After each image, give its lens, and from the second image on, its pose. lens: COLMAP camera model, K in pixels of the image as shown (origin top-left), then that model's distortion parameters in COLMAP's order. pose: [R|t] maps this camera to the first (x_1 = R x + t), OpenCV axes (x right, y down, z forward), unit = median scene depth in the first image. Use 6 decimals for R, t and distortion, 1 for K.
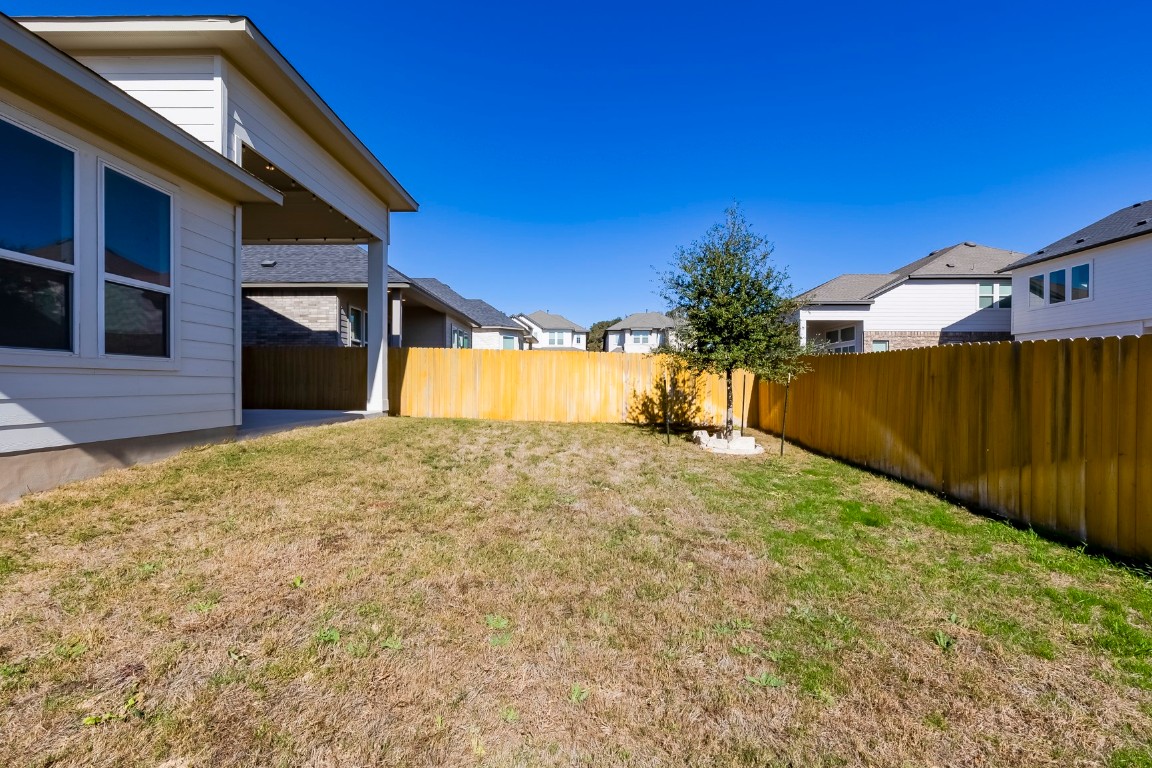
lens RADIAL K [[543.9, 0, 575.6], [0, 543.9, 386.5], [0, 0, 1]] dist [0.001134, -0.000353]
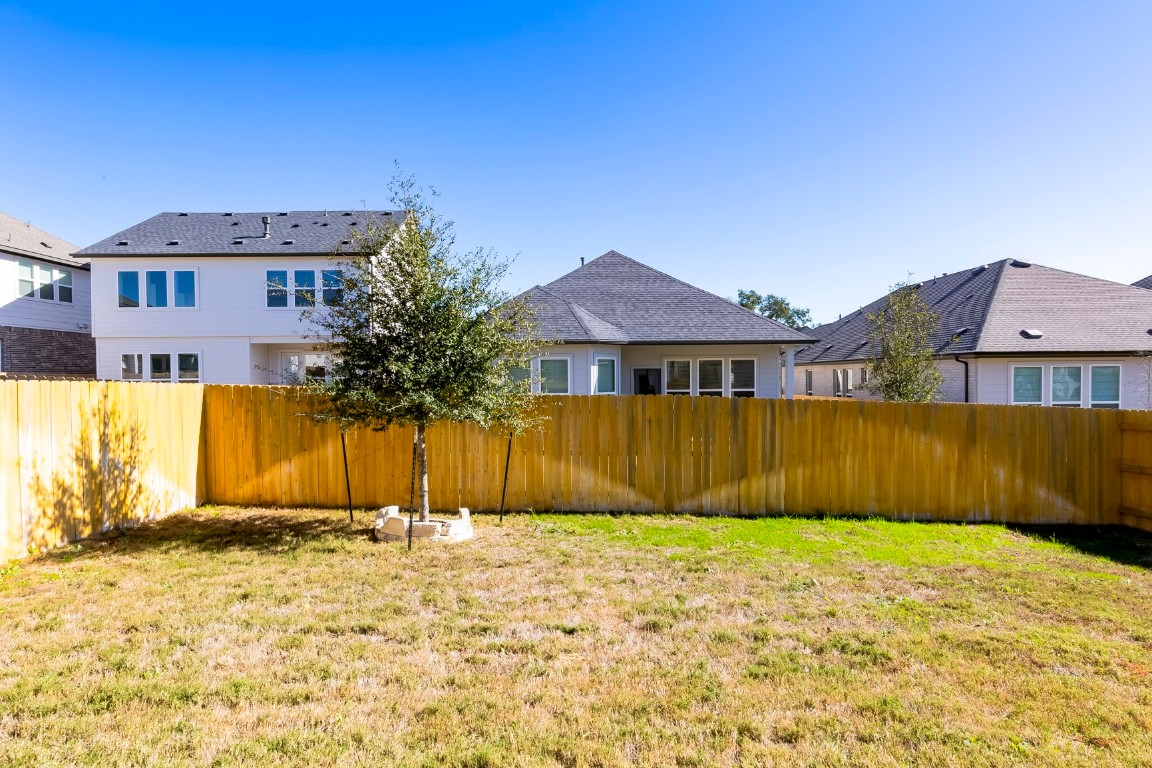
lens RADIAL K [[636.7, 0, 543.9], [0, 636.7, 391.9], [0, 0, 1]] dist [0.005599, 0.000992]
pose [[-0.018949, -0.035193, 0.999201, -0.376271], [0.012088, 0.999299, 0.035426, -0.066848], [-0.999747, 0.012750, -0.018511, 0.630400]]
